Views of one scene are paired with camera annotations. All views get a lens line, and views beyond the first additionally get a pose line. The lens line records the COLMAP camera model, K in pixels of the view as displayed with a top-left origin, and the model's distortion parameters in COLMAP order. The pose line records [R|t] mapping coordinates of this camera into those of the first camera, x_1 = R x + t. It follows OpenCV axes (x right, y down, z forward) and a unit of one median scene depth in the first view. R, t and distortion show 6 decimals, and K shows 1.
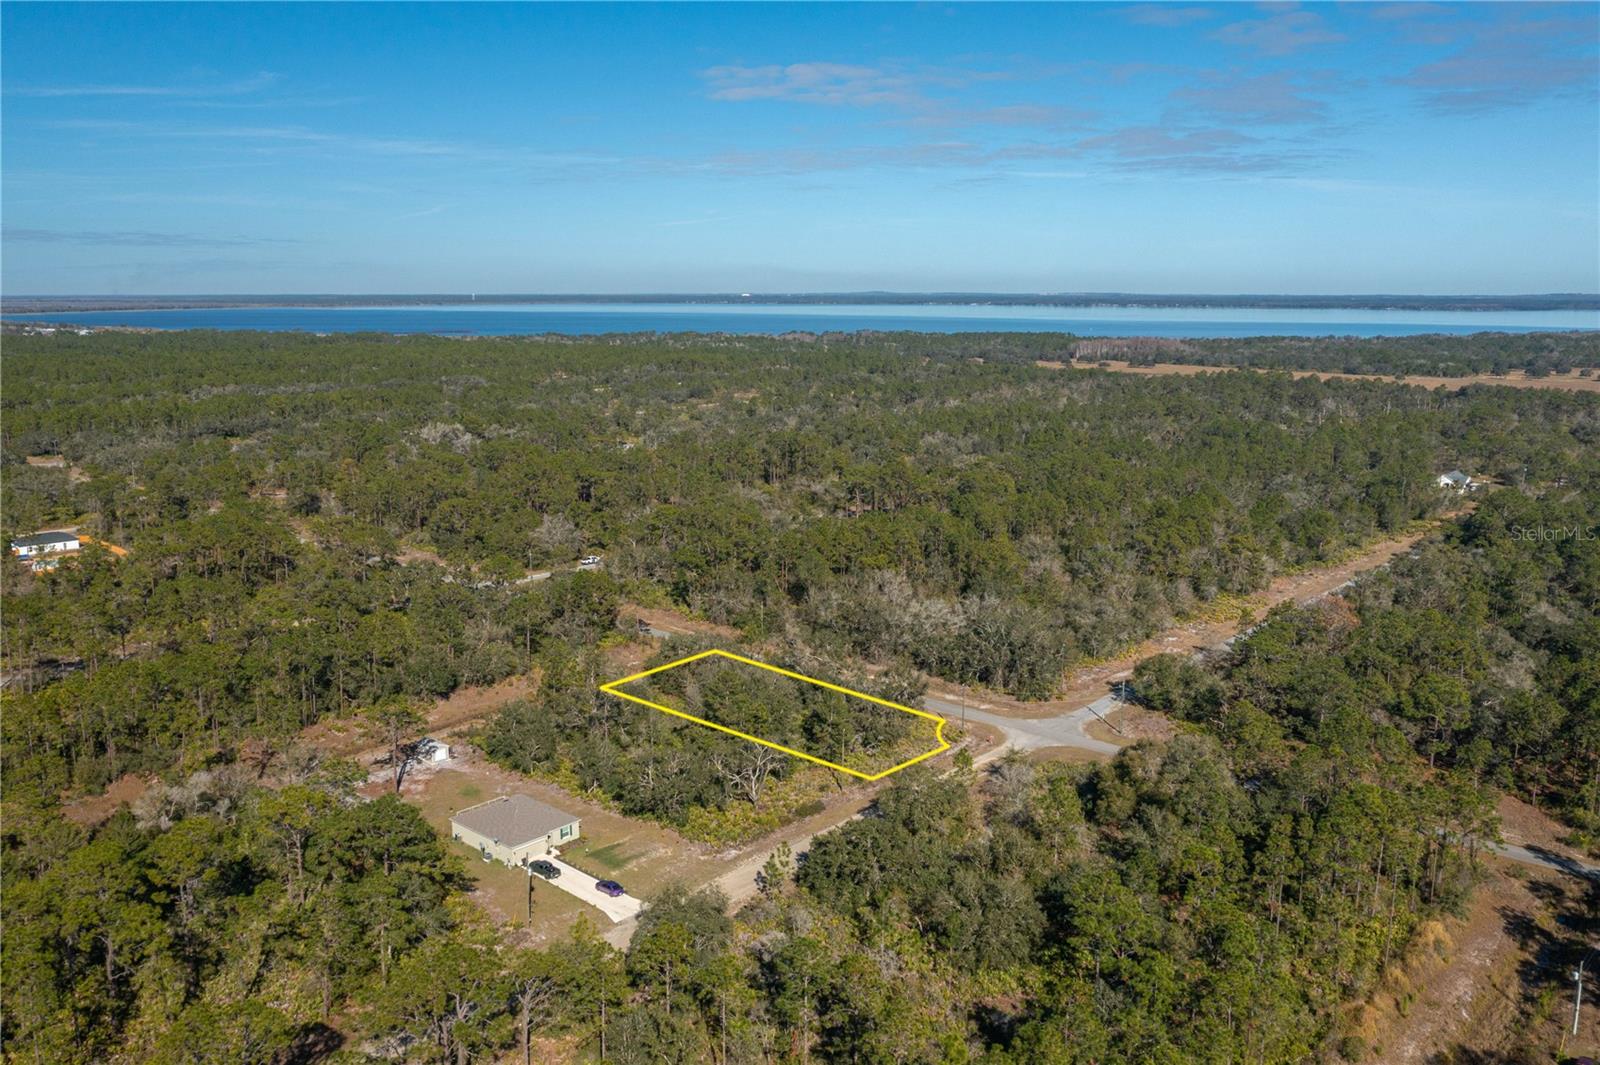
lens RADIAL K [[1394.9, 0, 816.1], [0, 1394.9, 532.8], [0, 0, 1]] dist [-0.001663, -0.005688]
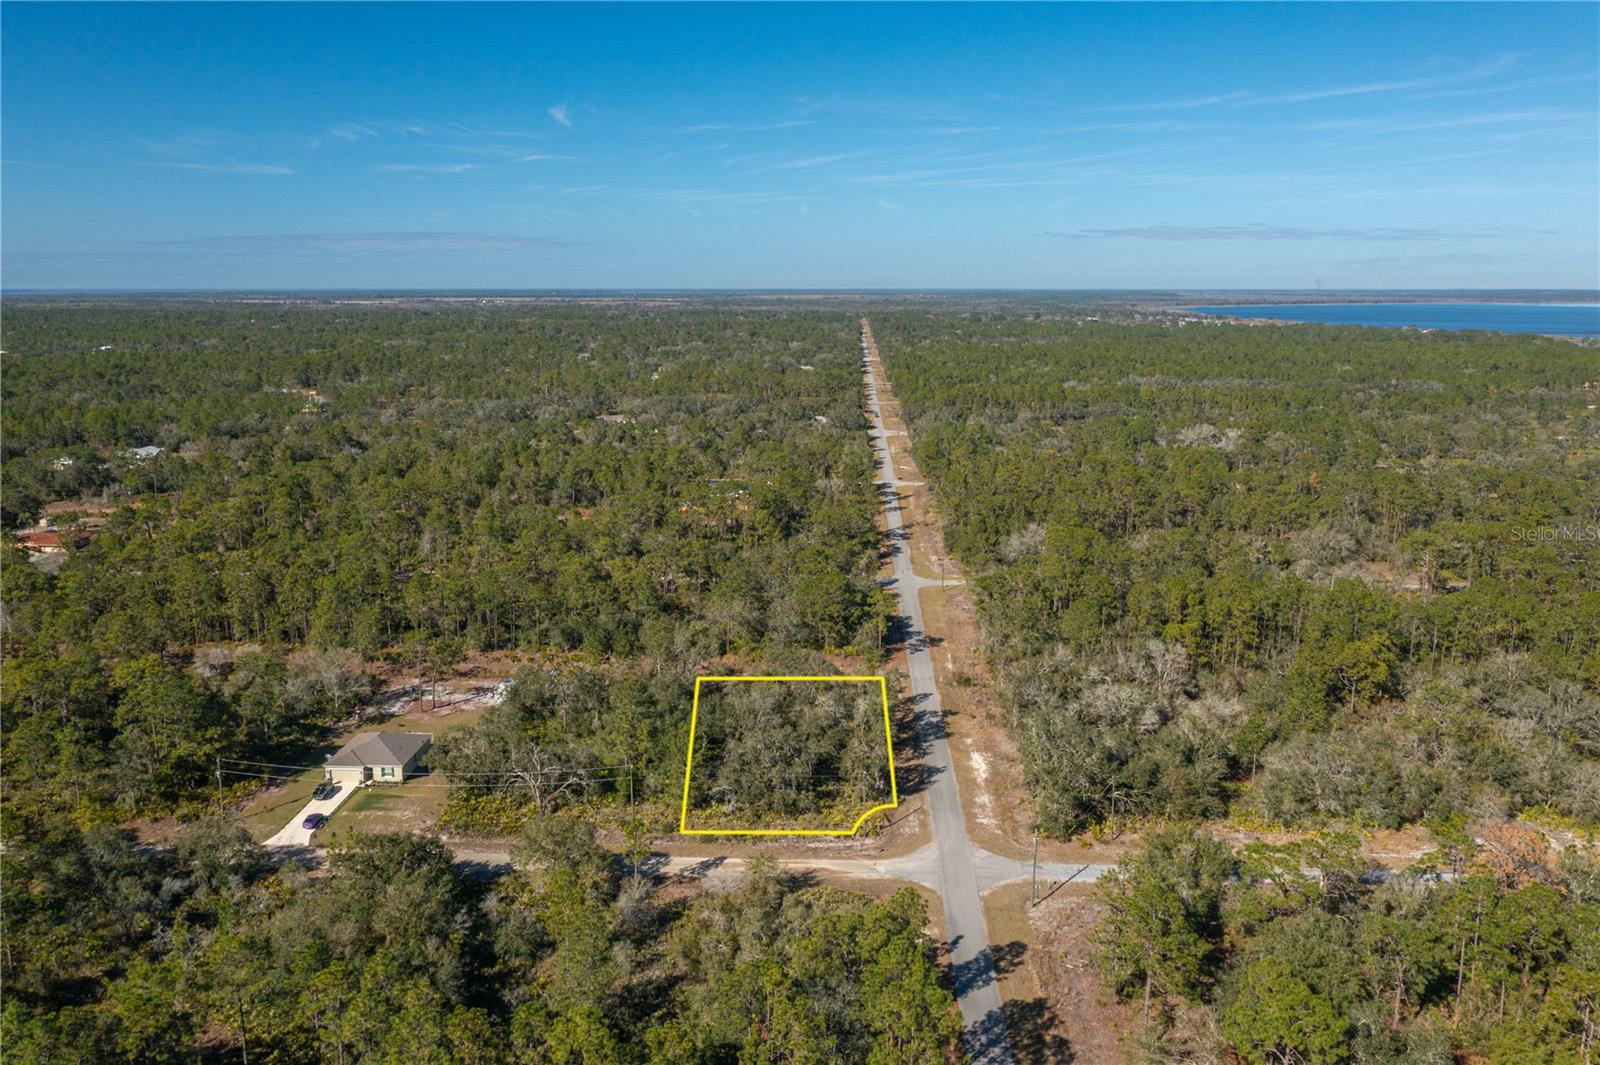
lens RADIAL K [[1394.9, 0, 816.1], [0, 1394.9, 532.8], [0, 0, 1]] dist [-0.001663, -0.005688]
pose [[0.595161, 0.138832, -0.791523, 0.118375], [-0.136776, 0.988093, 0.070465, -0.012794], [0.791881, 0.066323, 0.607063, 0.082099]]
